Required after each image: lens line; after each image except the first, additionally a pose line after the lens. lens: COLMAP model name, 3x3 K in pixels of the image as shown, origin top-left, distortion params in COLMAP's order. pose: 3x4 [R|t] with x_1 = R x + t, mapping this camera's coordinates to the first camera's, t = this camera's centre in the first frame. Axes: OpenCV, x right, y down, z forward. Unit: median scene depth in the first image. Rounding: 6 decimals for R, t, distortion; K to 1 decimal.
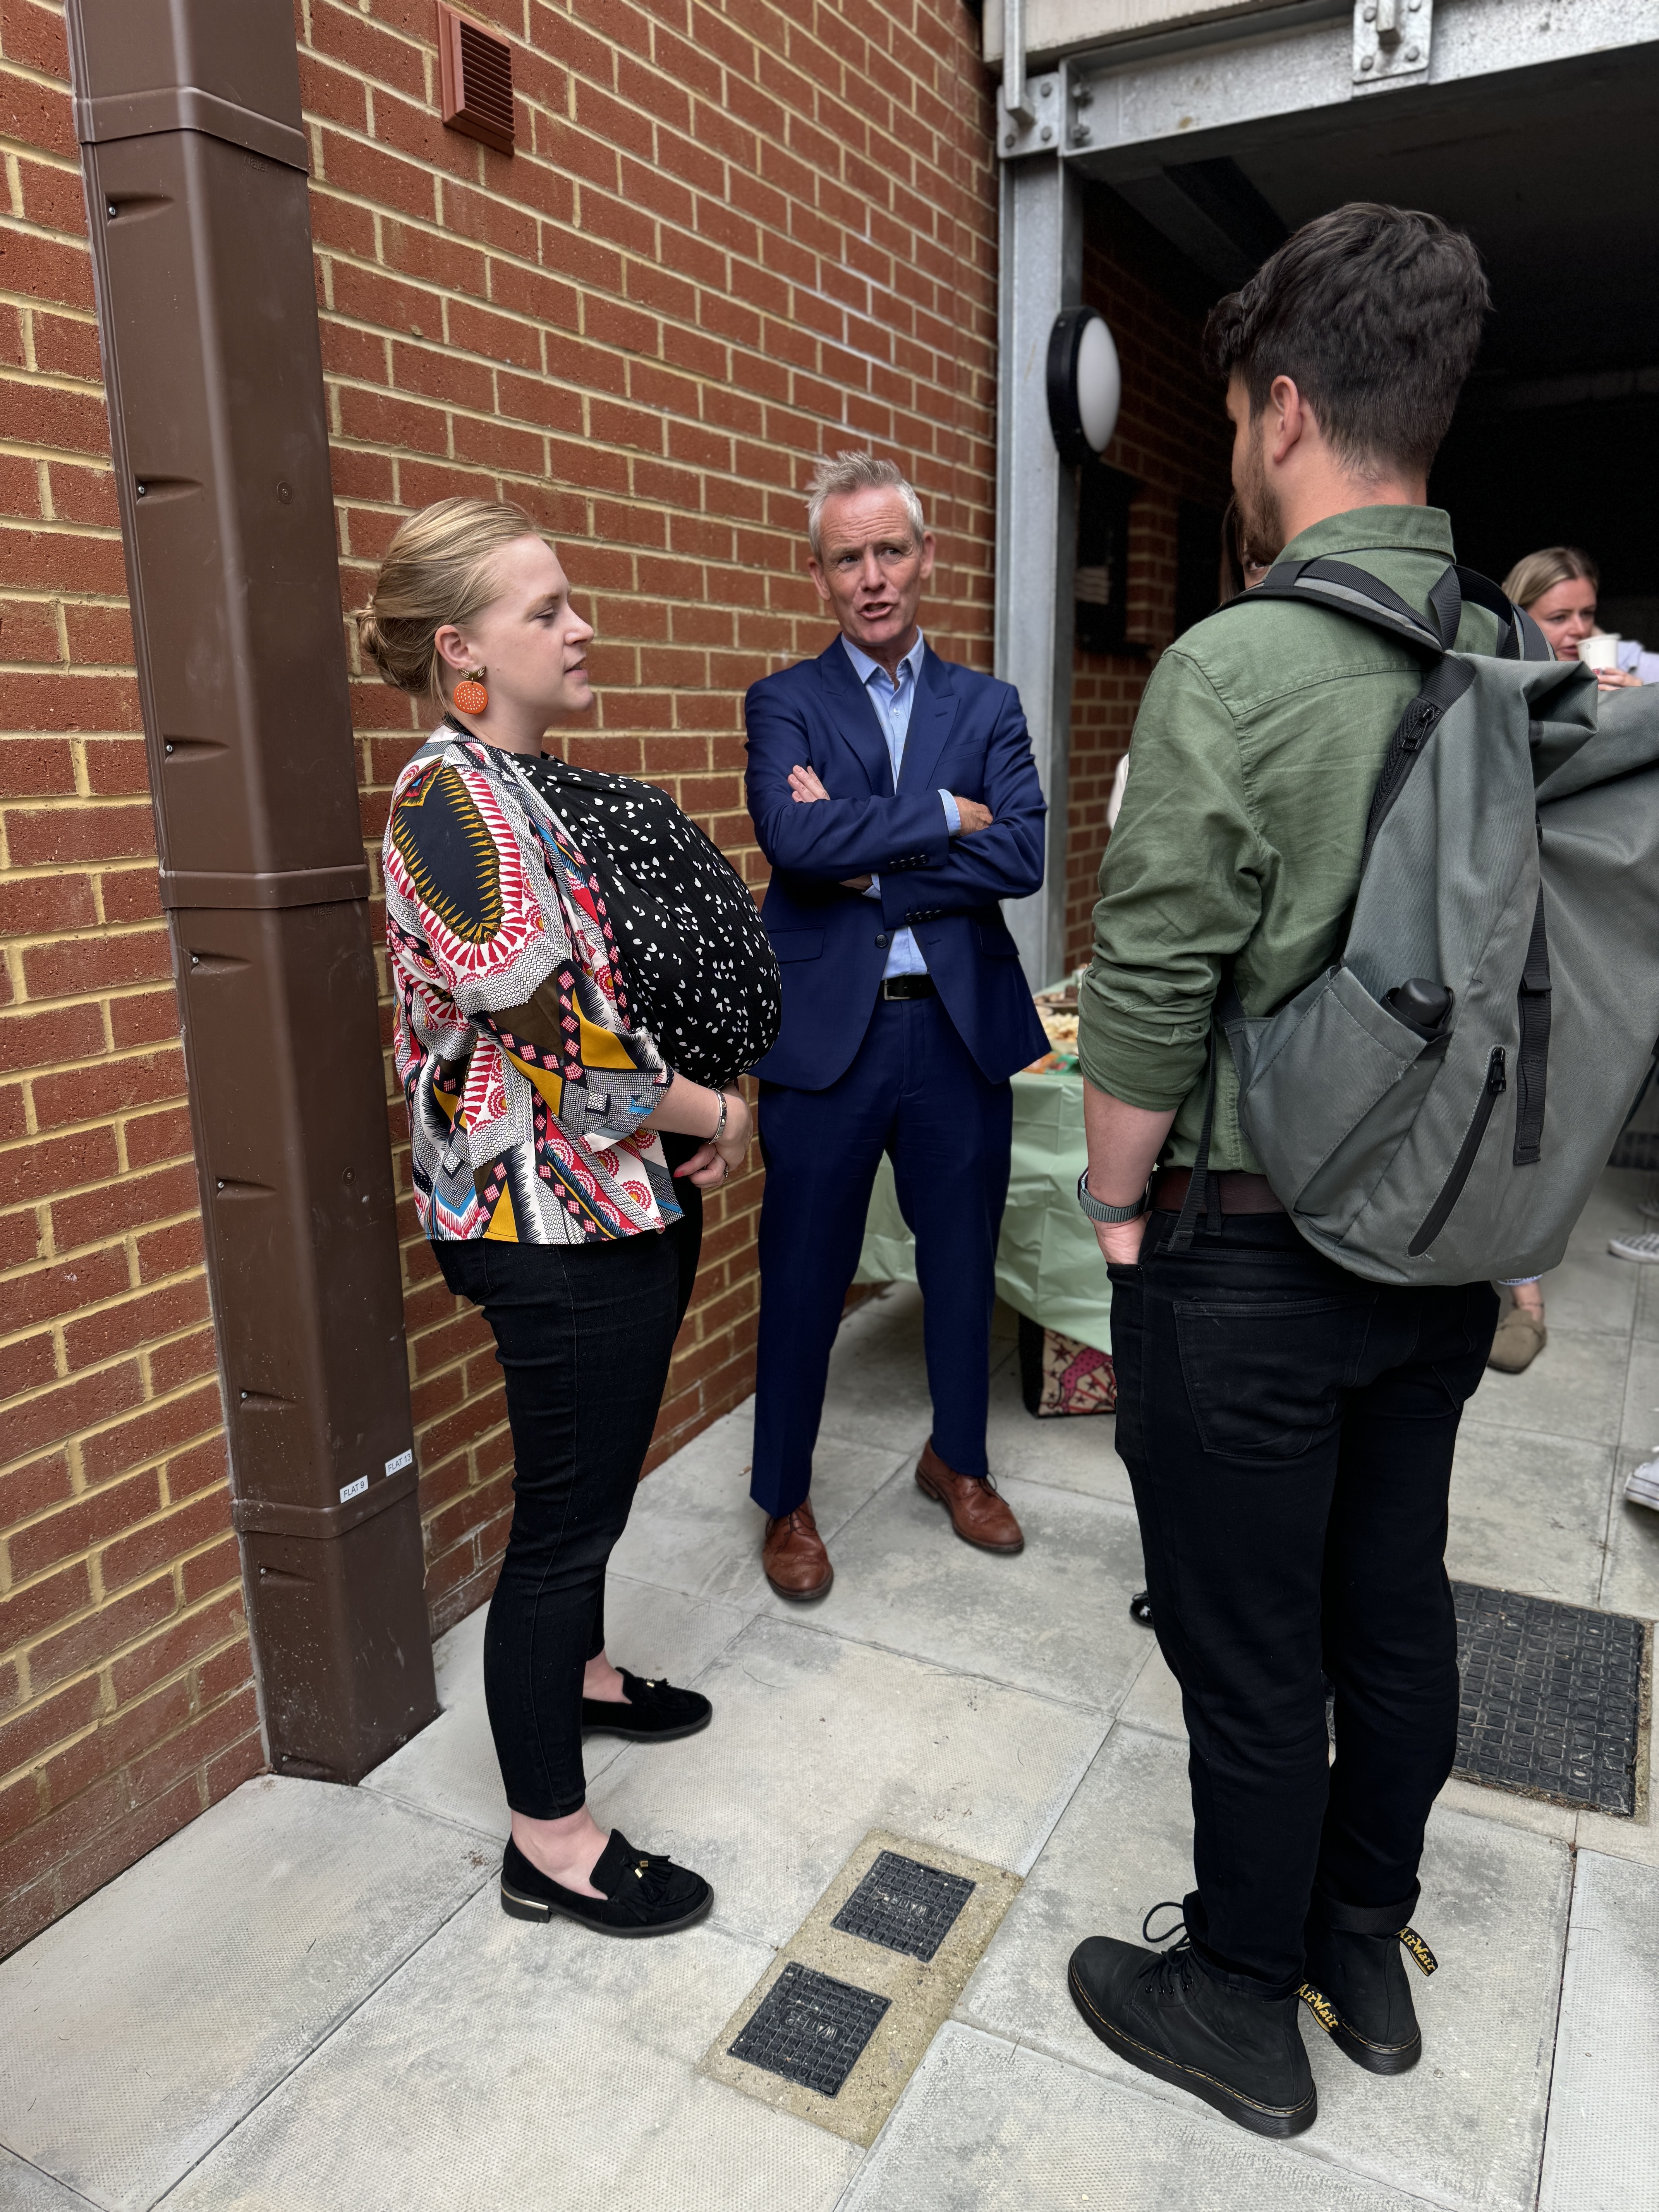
lens RADIAL K [[1560.0, 0, 810.9], [0, 1560.0, 1116.7], [0, 0, 1]] dist [0.041184, -0.057531]
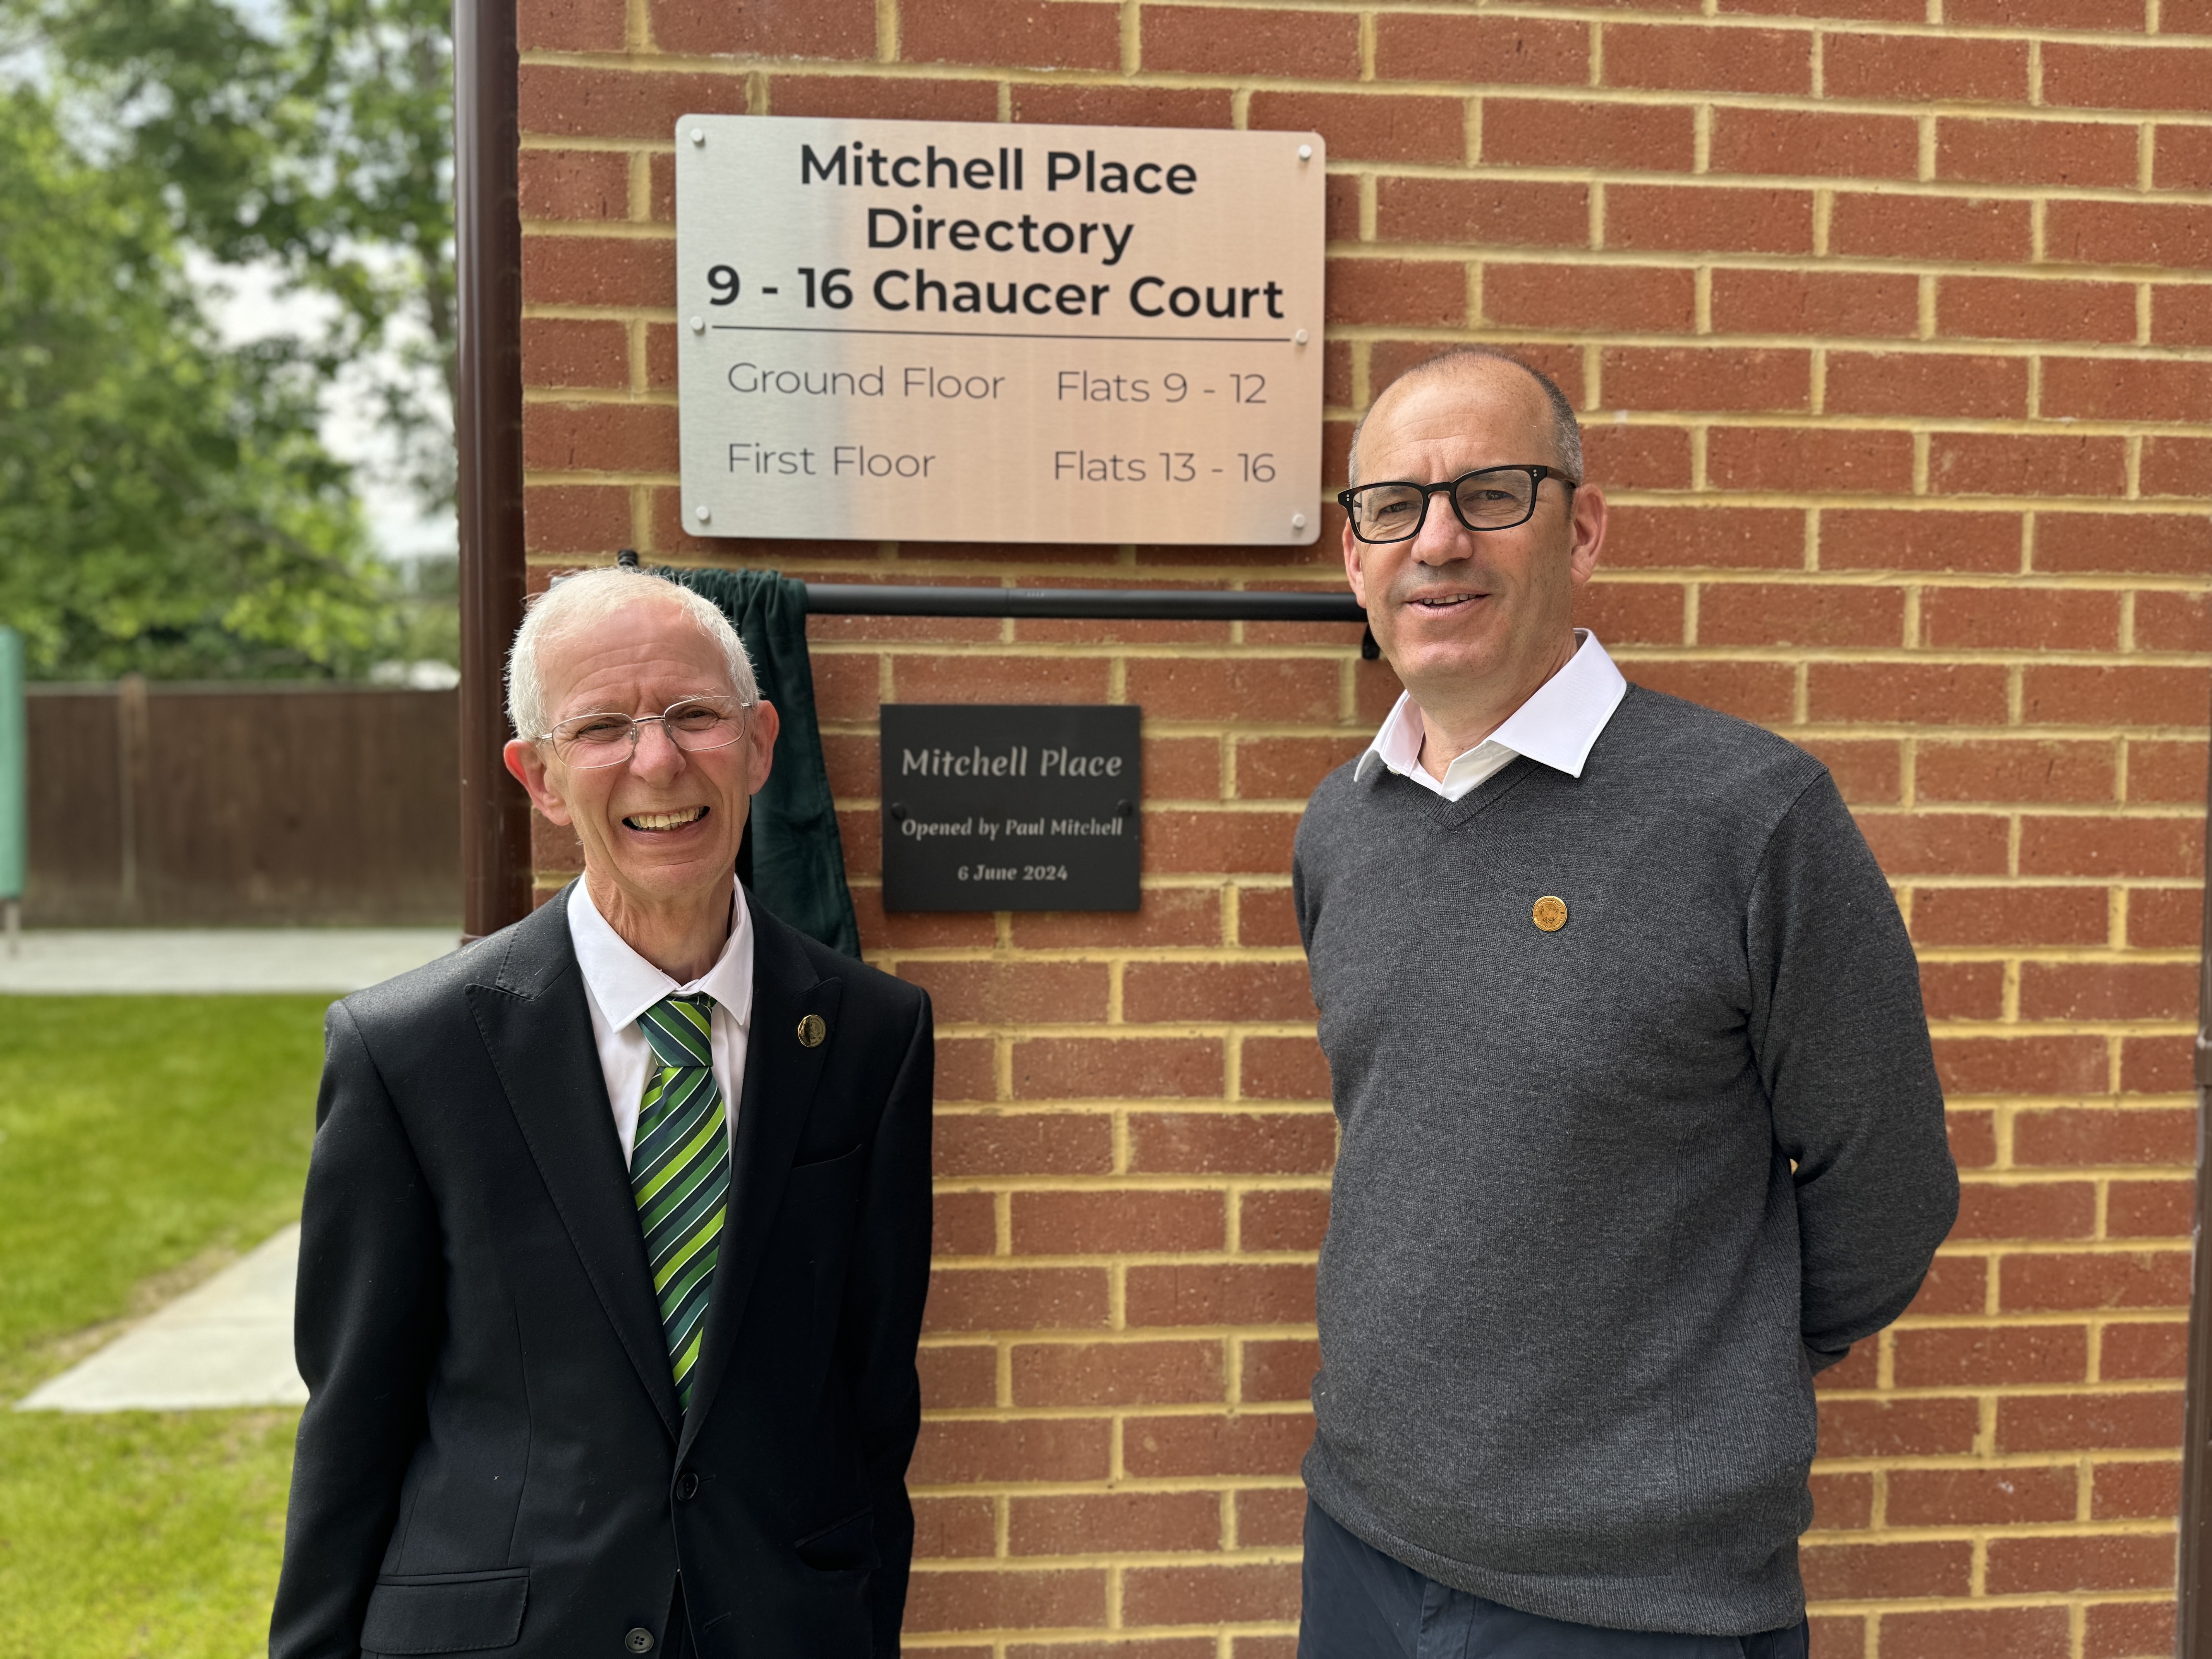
lens RADIAL K [[1537.8, 0, 1100.9], [0, 1537.8, 827.6], [0, 0, 1]] dist [0.018135, -0.030904]
pose [[0.540311, 0.056313, -0.839579, -0.044759], [-0.212501, 0.974550, -0.071390, -0.078423], [0.814191, 0.216984, 0.538527, 0.052184]]
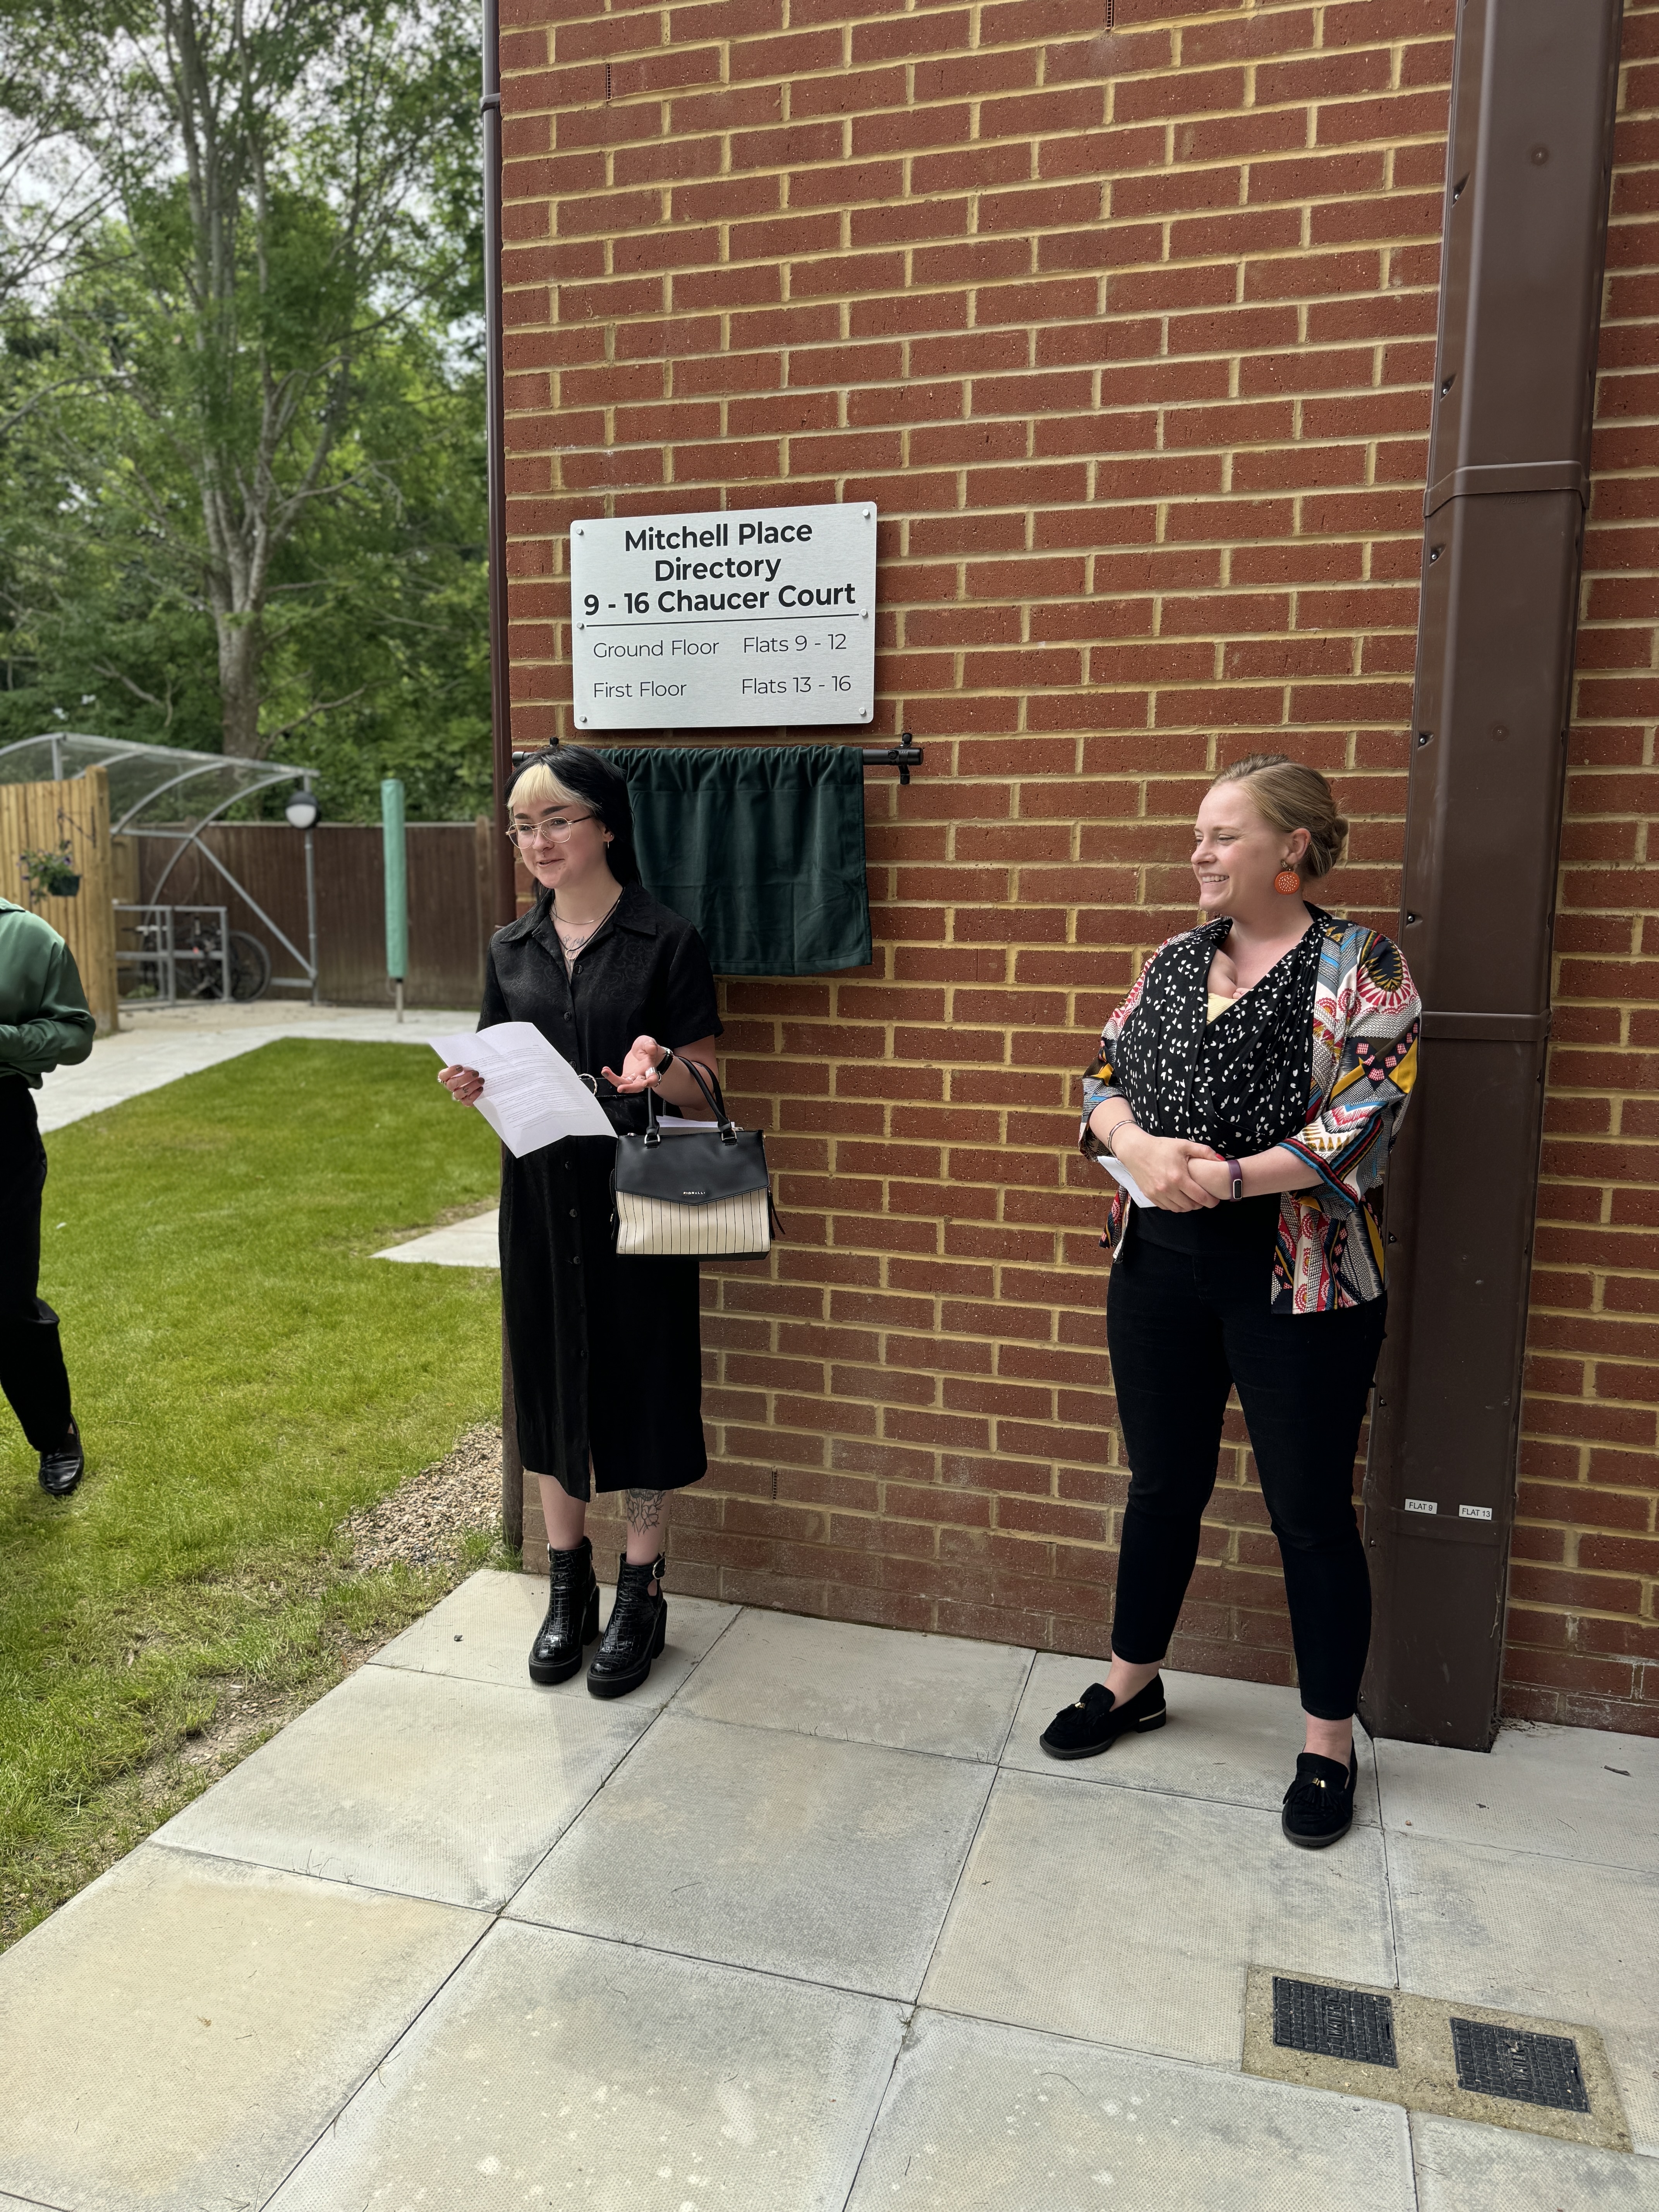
lens RADIAL K [[1537.0, 0, 817.2], [0, 1537.0, 1114.6], [0, 0, 1]] dist [0.185385, -0.390891]
pose [[0.206451, 0.150844, -0.966760, 0.795113], [-0.248537, 0.963724, 0.097296, -0.065478], [0.946365, 0.220189, 0.236452, 0.193885]]
